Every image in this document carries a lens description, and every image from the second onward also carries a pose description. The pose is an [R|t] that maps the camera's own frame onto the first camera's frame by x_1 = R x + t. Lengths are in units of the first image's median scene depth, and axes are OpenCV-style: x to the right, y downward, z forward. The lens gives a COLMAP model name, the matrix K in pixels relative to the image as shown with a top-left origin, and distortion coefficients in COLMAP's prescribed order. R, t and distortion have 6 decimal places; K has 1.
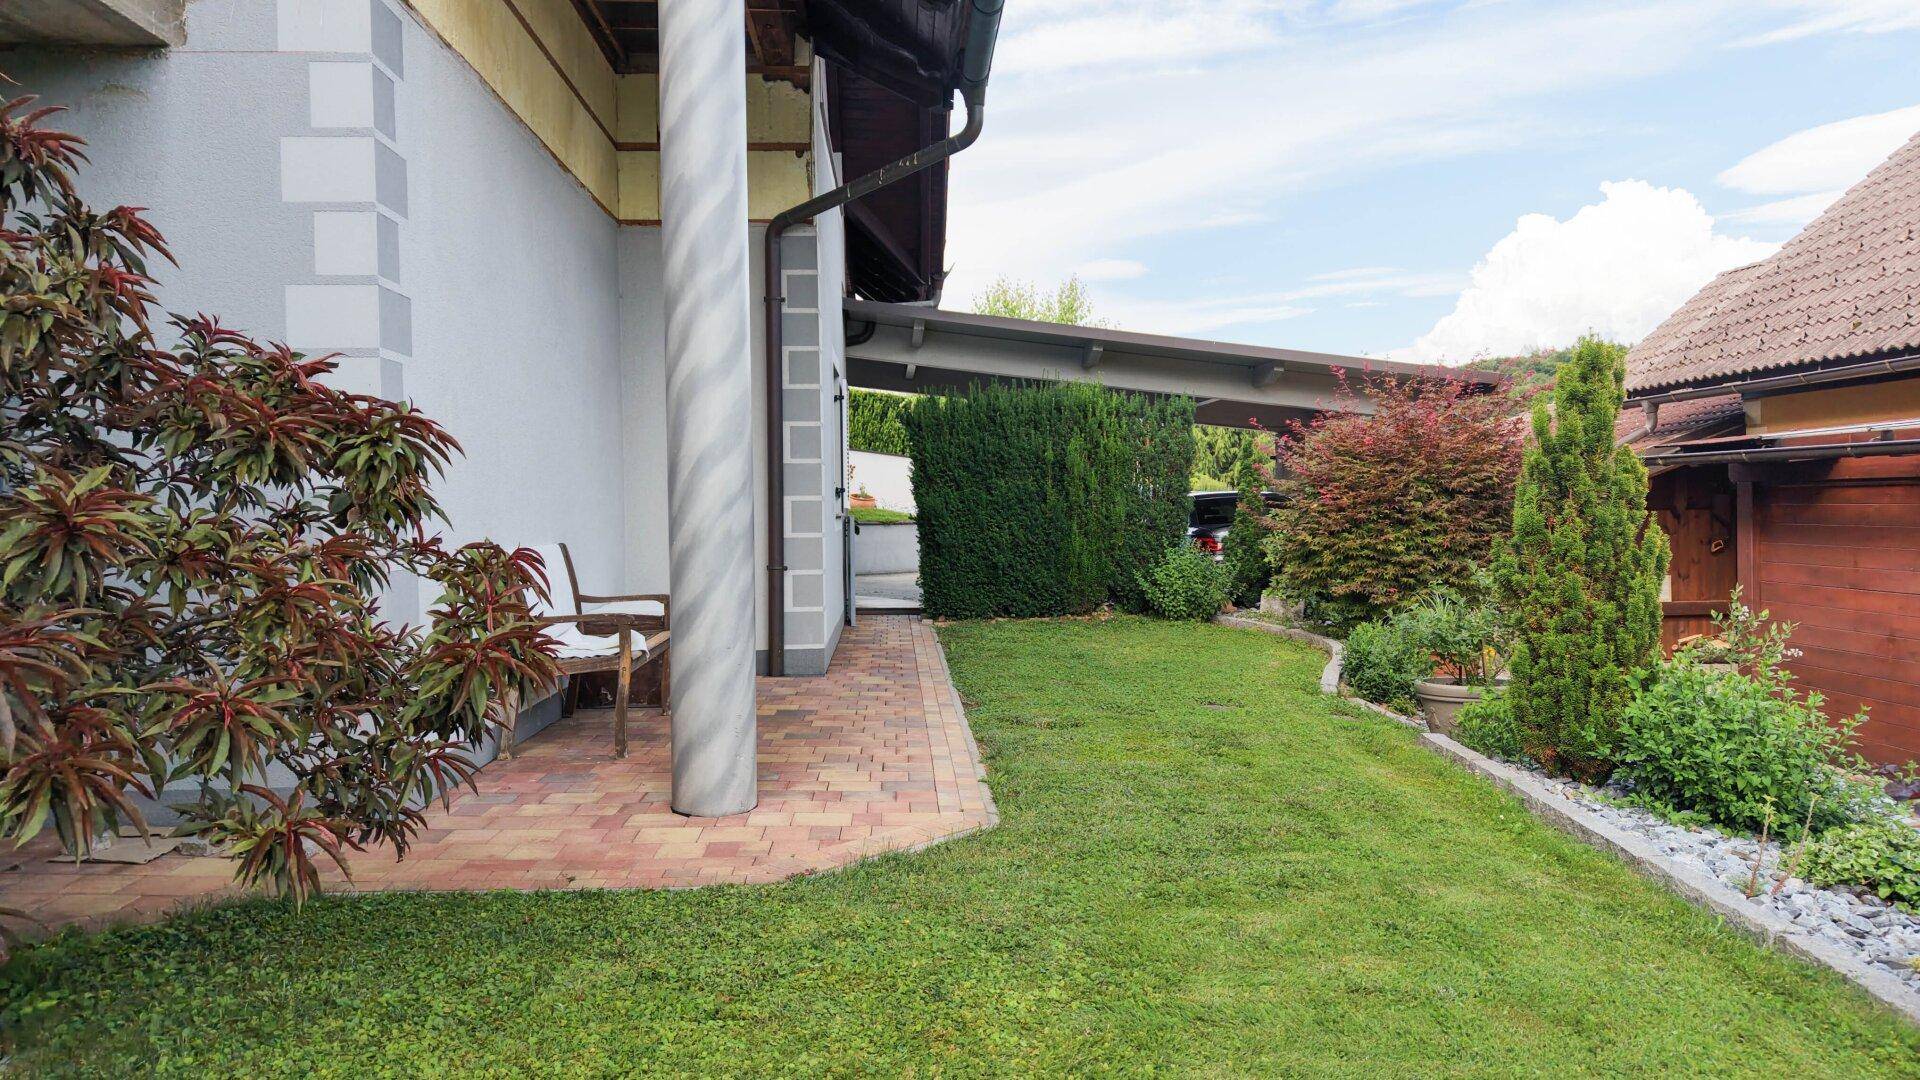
lens RADIAL K [[1296.0, 0, 959.3], [0, 1296.0, 535.3], [0, 0, 1]] dist [0.041037, -0.041251]
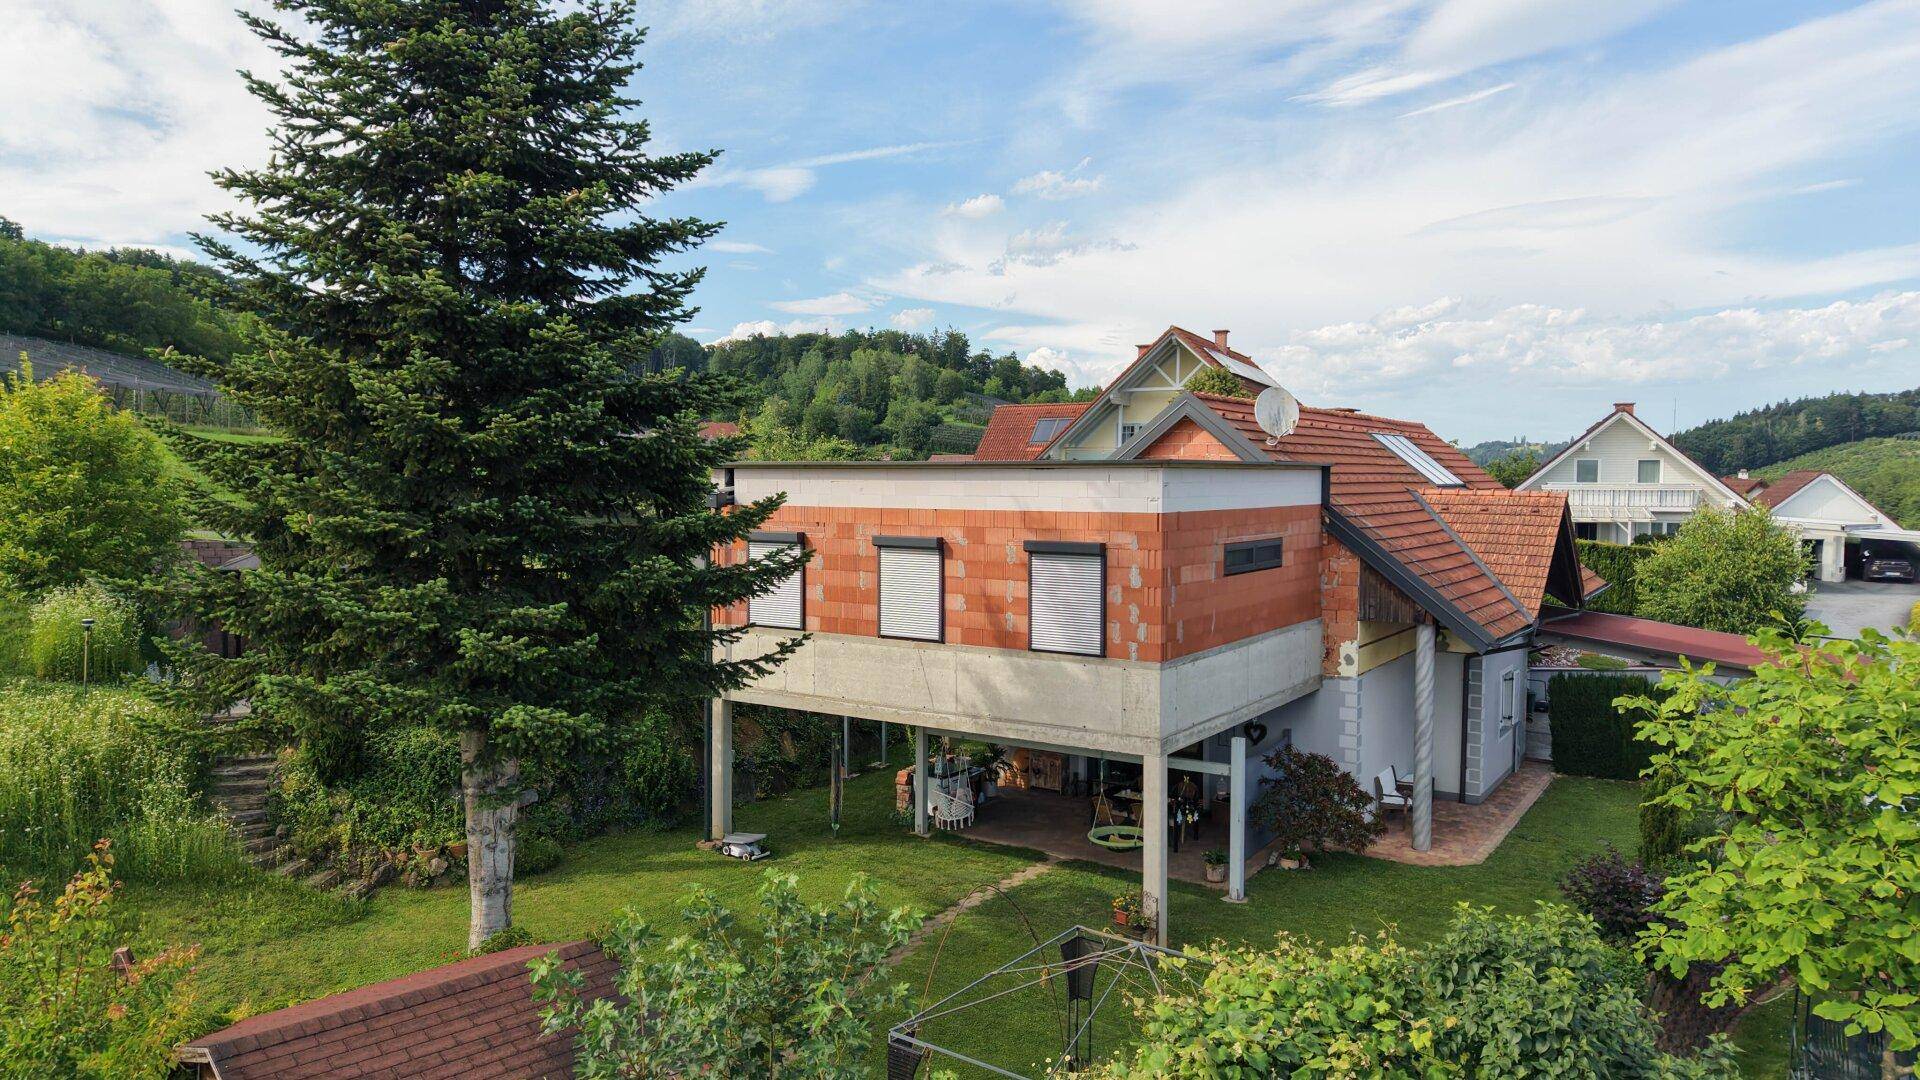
lens RADIAL K [[1296.0, 0, 958.8], [0, 1296.0, 527.2], [0, 0, 1]] dist [0.041037, -0.041251]
pose [[0.813487, 0.035628, -0.580490, 1.207167], [-0.021029, 0.999271, 0.031862, -1.120974], [0.581202, -0.013712, 0.813644, -4.002693]]
